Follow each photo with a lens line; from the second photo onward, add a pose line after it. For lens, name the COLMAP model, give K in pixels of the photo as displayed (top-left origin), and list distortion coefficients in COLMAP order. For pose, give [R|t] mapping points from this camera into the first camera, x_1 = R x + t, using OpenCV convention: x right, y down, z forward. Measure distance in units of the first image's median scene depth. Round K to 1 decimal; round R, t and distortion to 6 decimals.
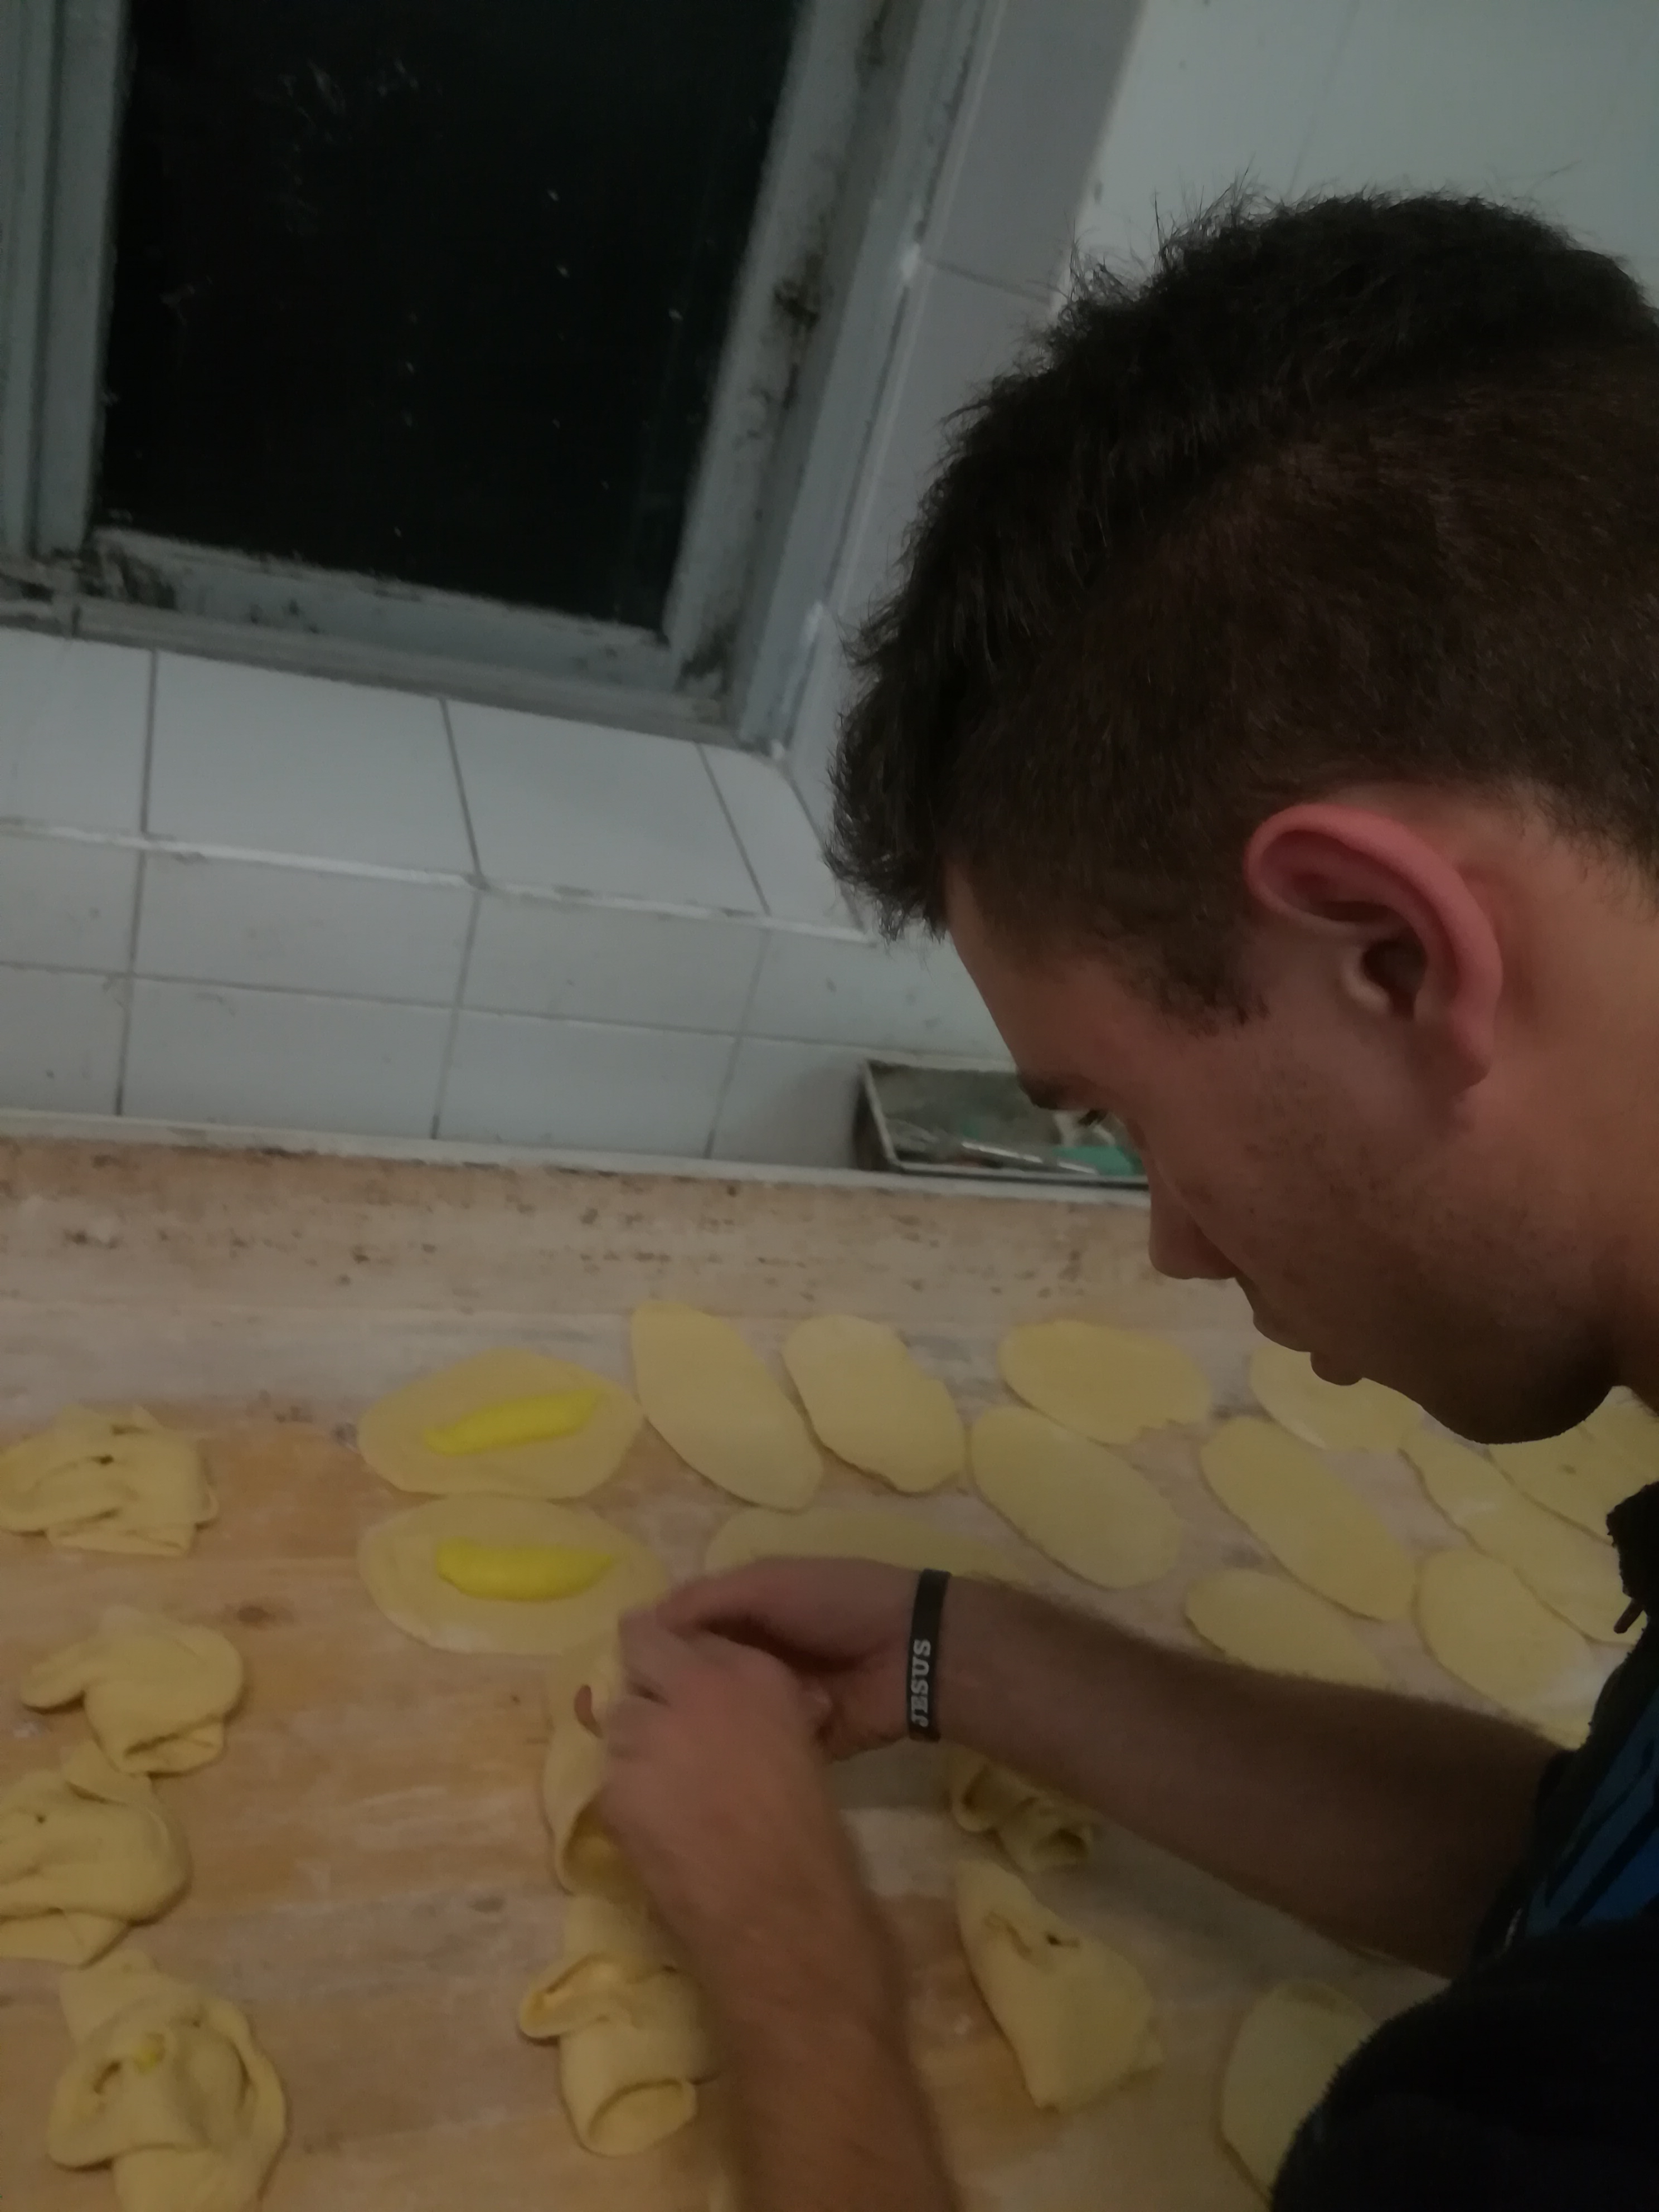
lens RADIAL K [[1714.6, 0, 829.5], [0, 1714.6, 1106.0], [0, 0, 1]] dist [-0.002232, 0.000784]
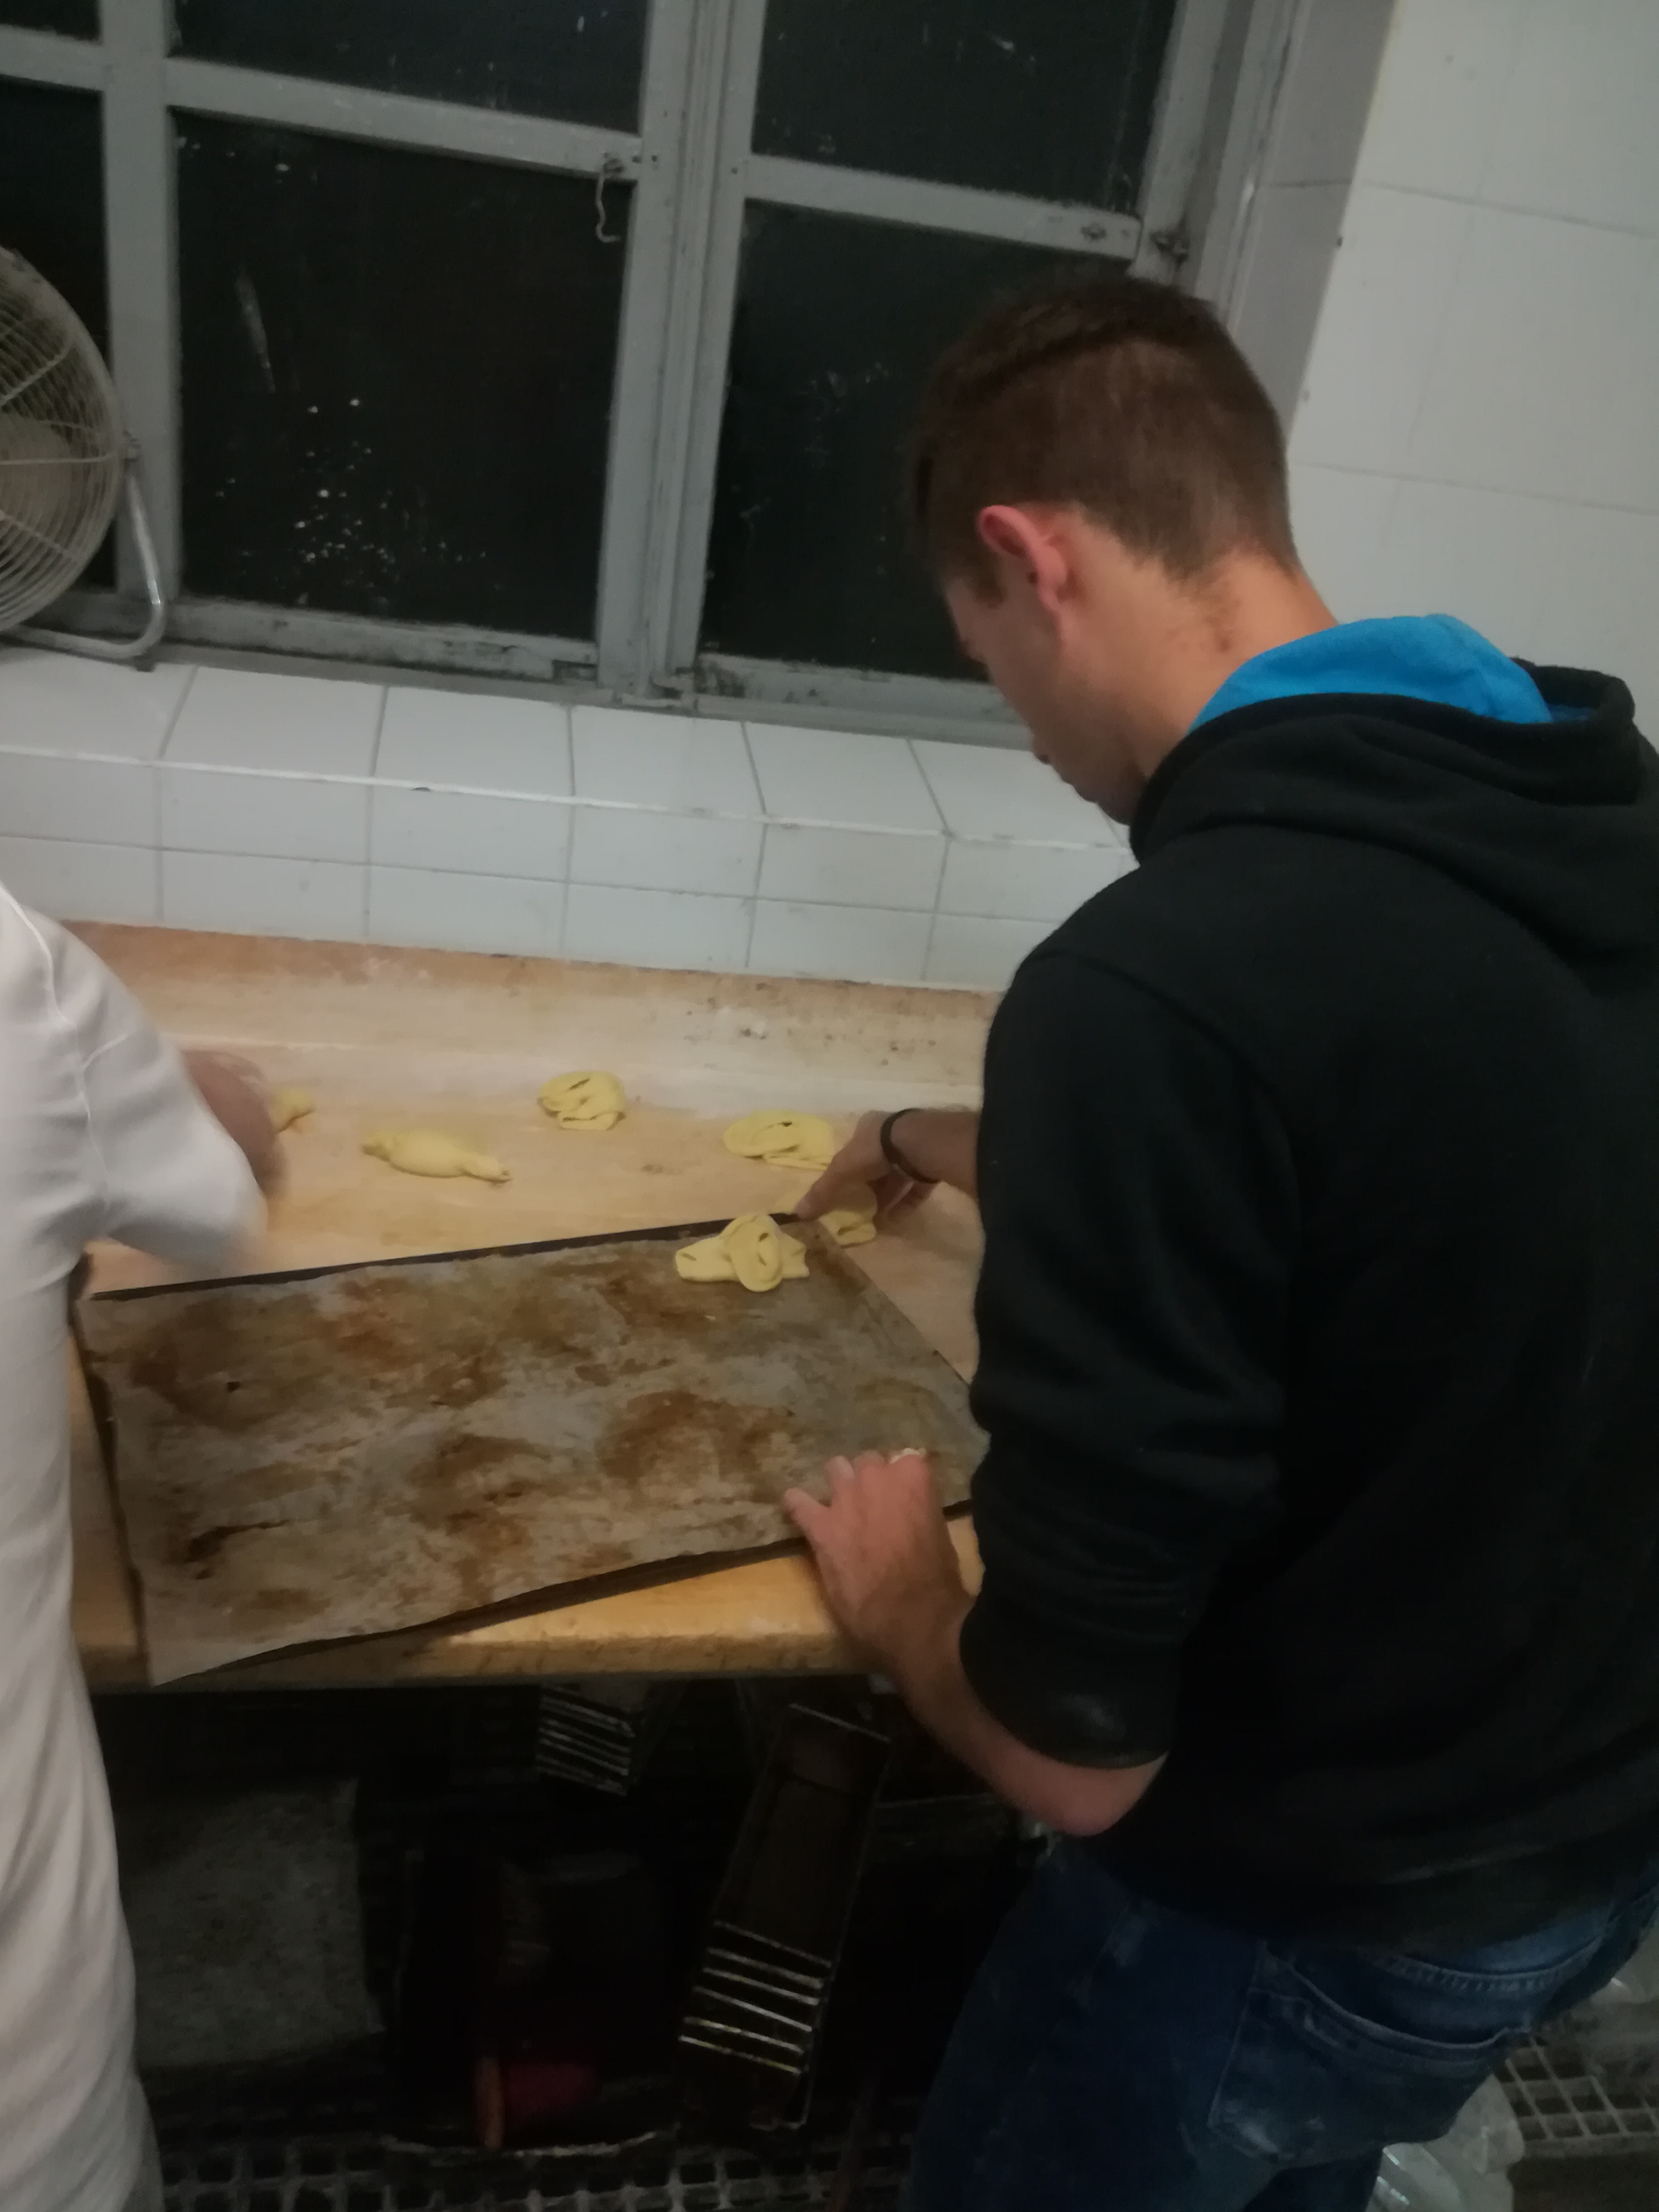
lens RADIAL K [[1712.5, 0, 829.5], [0, 1712.5, 1106.0], [0, 0, 1]] dist [0.038147, -0.046158]
pose [[0.982886, -0.047604, -0.177957, -0.030747], [0.035000, 0.996695, -0.073308, 0.243033], [0.180858, 0.065825, 0.981304, -0.624851]]
